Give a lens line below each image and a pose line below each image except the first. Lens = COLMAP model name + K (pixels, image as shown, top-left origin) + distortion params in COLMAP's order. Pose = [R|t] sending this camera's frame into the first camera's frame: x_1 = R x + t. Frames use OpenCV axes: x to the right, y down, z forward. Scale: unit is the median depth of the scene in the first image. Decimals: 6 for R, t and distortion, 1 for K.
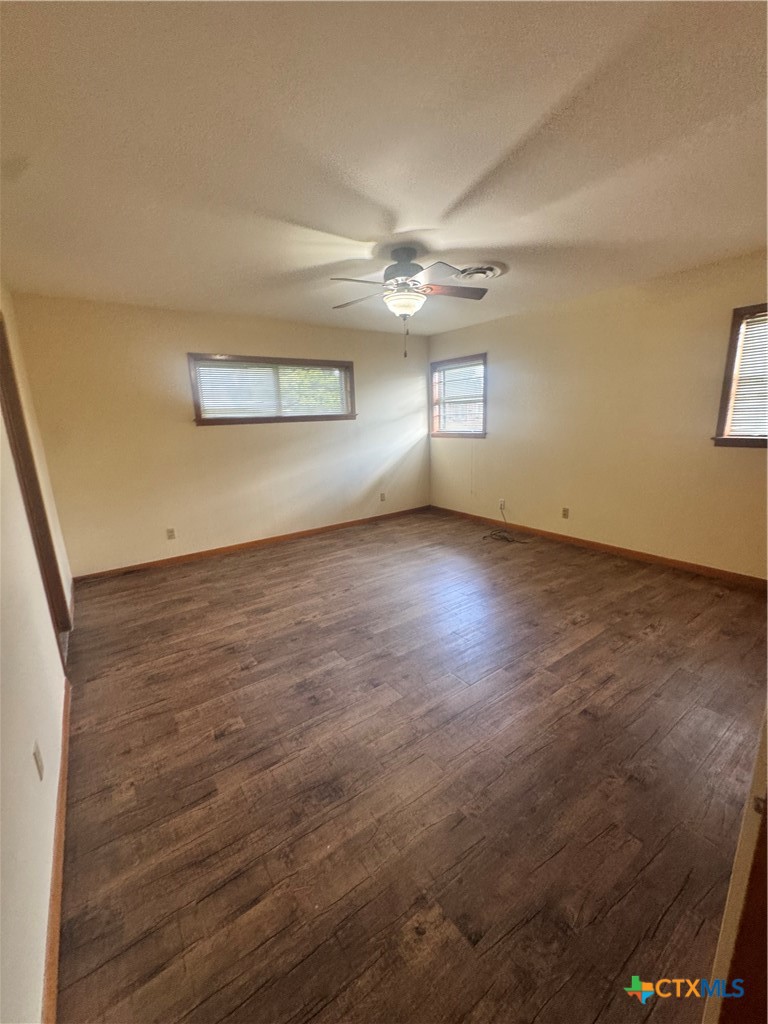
lens RADIAL K [[410.2, 0, 384.9], [0, 410.2, 512.7], [0, 0, 1]] dist [-0.004697, 0.000835]
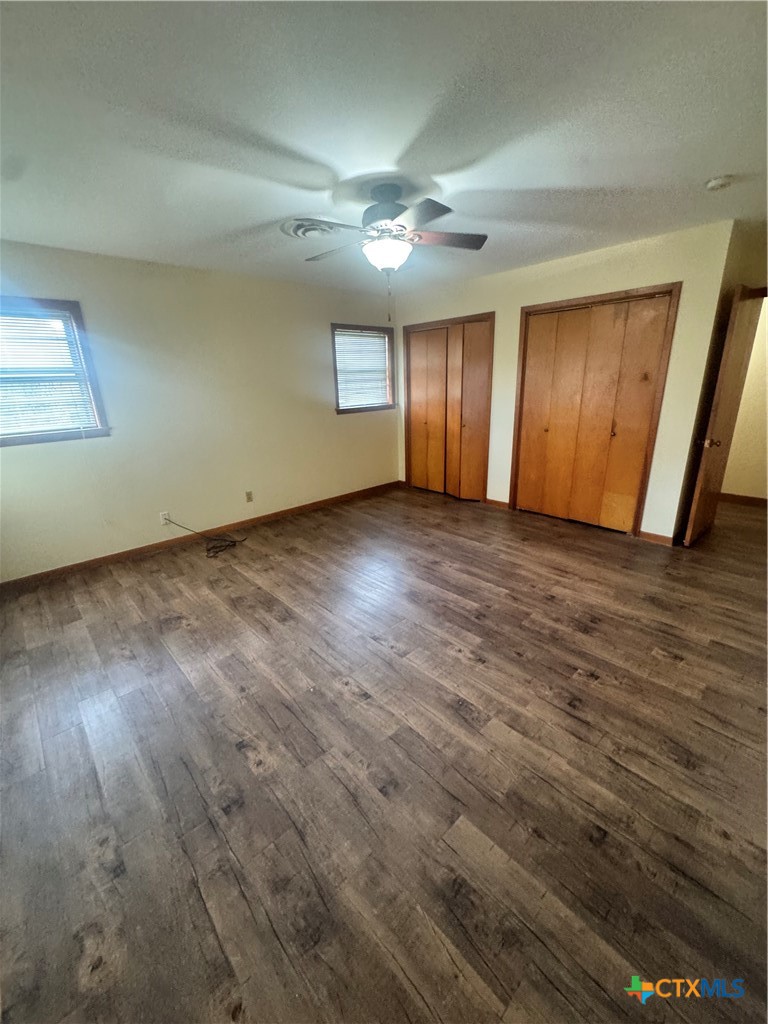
lens RADIAL K [[410.2, 0, 385.1], [0, 410.2, 509.4], [0, 0, 1]] dist [-0.004697, 0.000835]
pose [[-0.125497, -0.261995, 0.956875, -0.833672], [0.262239, 0.921435, 0.286685, -0.252461], [-0.956808, 0.286908, -0.046932, 1.111105]]
